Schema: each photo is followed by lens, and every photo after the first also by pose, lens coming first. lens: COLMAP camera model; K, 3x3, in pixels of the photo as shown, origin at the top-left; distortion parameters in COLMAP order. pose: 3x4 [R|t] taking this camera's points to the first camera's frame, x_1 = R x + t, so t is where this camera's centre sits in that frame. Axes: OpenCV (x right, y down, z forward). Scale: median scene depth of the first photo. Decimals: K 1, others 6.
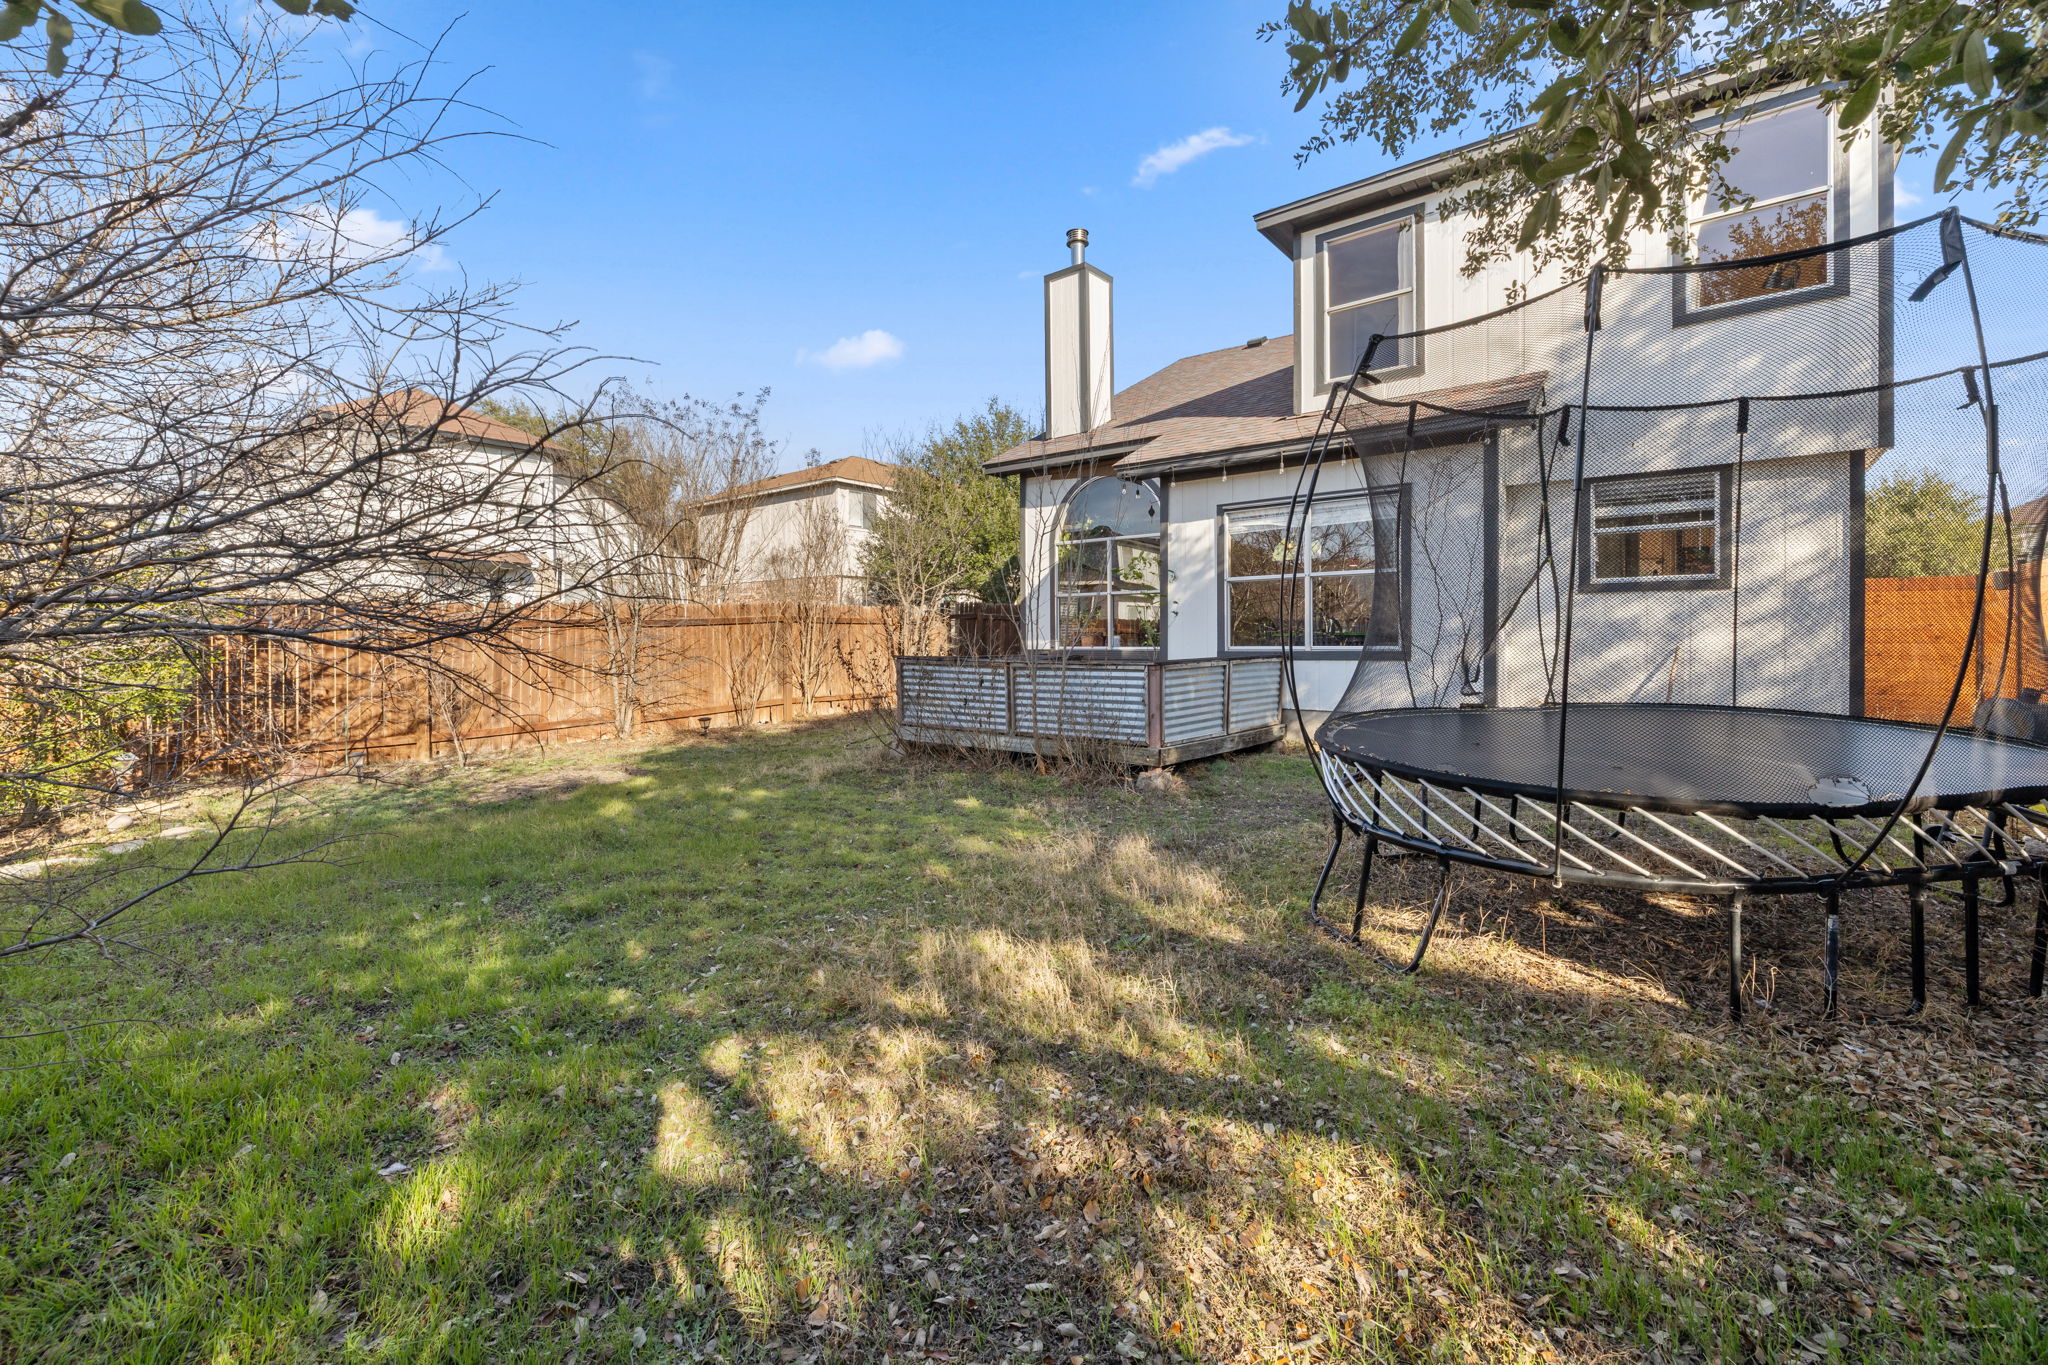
lens RADIAL K [[872.0, 0, 1016.1], [0, 872.0, 633.6], [0, 0, 1]] dist [-0.001128, -0.000186]
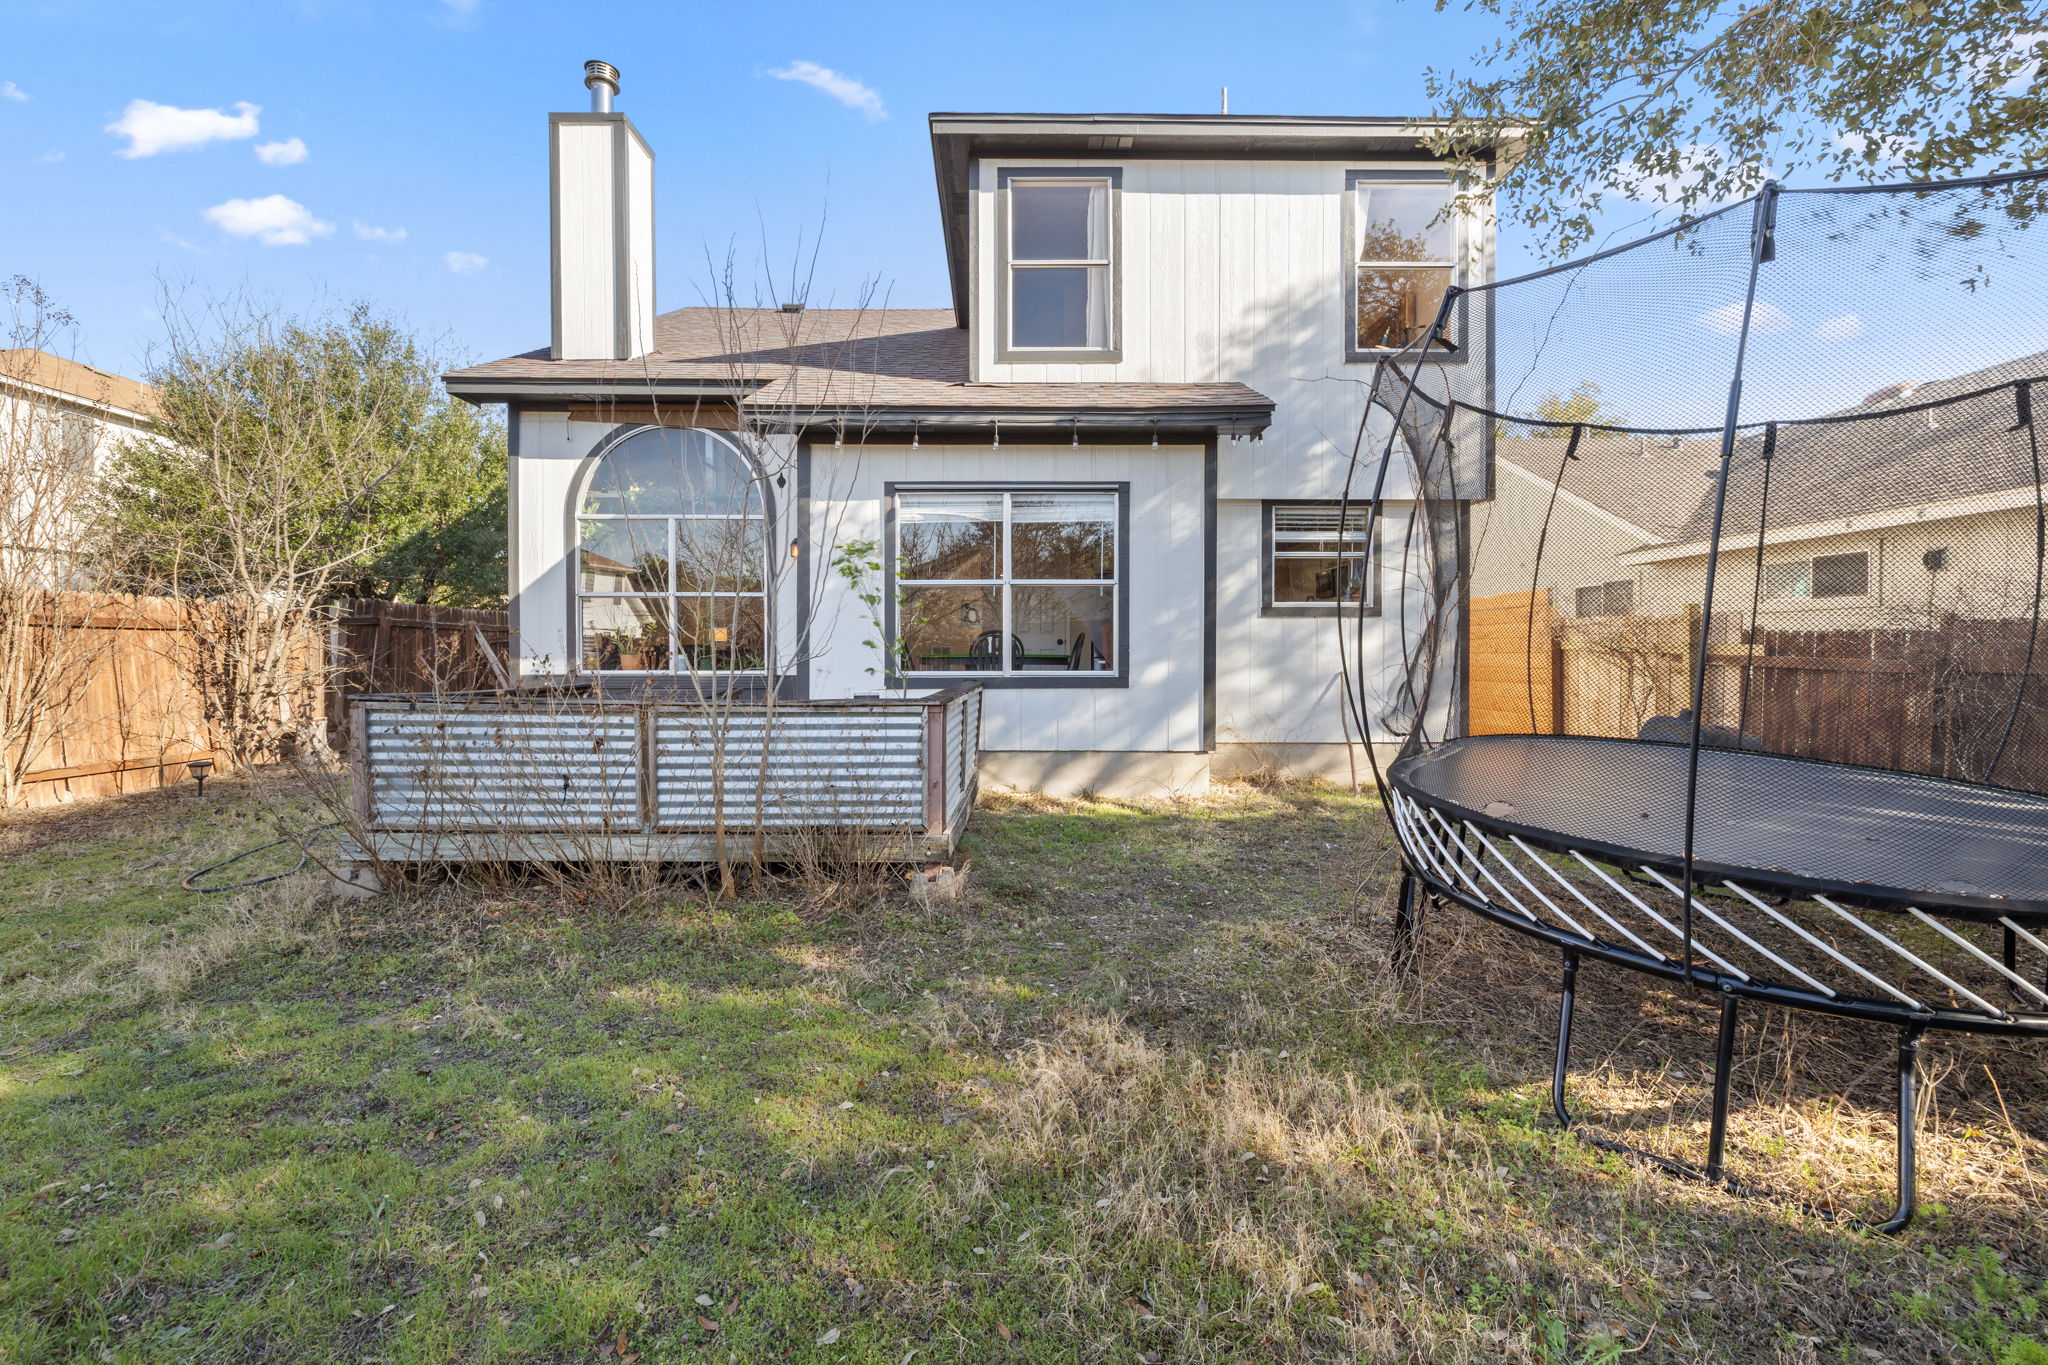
lens RADIAL K [[851.9, 0, 1020.9], [0, 851.9, 663.5], [0, 0, 1]] dist [-0.002263, -0.000105]
pose [[0.763412, -0.000341, 0.645912, -0.138903], [-0.009690, 0.999881, 0.011980, -0.001678], [-0.645839, -0.015405, 0.763318, 0.334504]]
